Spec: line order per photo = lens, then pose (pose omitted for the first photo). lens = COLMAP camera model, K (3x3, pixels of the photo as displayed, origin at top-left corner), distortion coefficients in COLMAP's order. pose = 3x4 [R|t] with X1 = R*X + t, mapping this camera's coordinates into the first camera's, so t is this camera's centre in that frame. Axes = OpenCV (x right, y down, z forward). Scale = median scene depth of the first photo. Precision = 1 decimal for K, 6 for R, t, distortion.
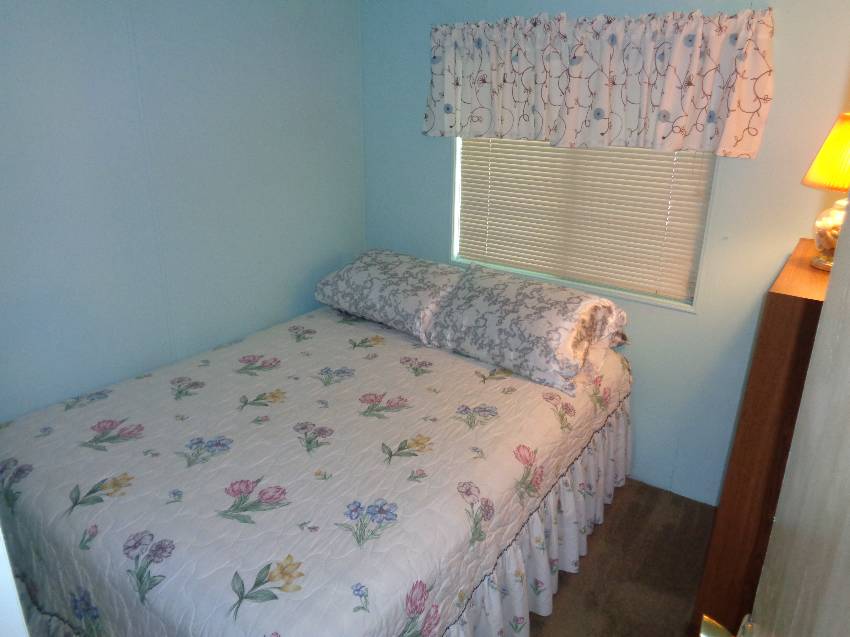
lens RADIAL K [[627.4, 0, 428.8], [0, 627.4, 318.6], [0, 0, 1]] dist [-0.008901, 0.002835]
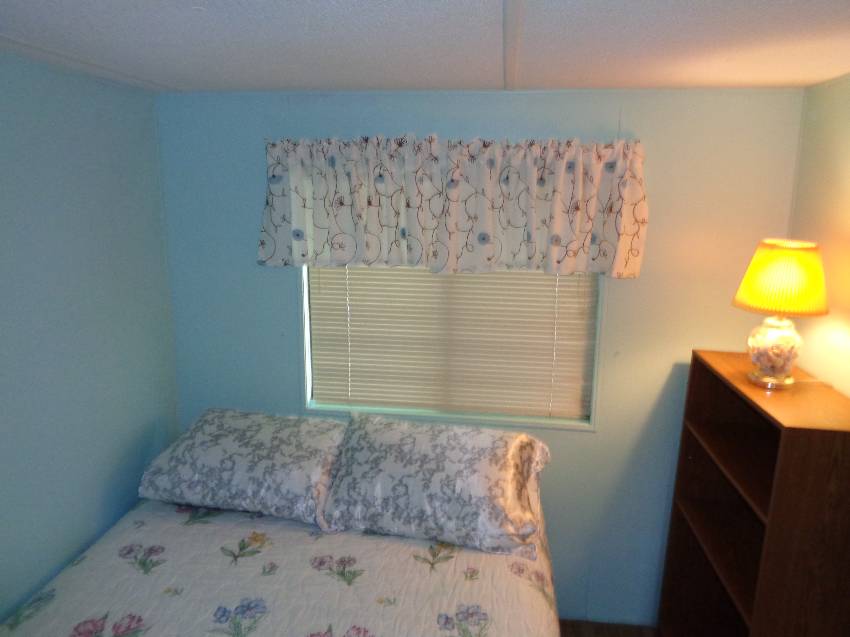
lens RADIAL K [[627.4, 0, 423.0], [0, 627.4, 315.0], [0, 0, 1]] dist [-0.008901, 0.002835]
pose [[0.881761, -0.099107, 0.461168, -0.240944], [0.163193, 0.981399, -0.101119, -0.128181], [-0.442568, 0.164422, 0.881532, 0.221780]]
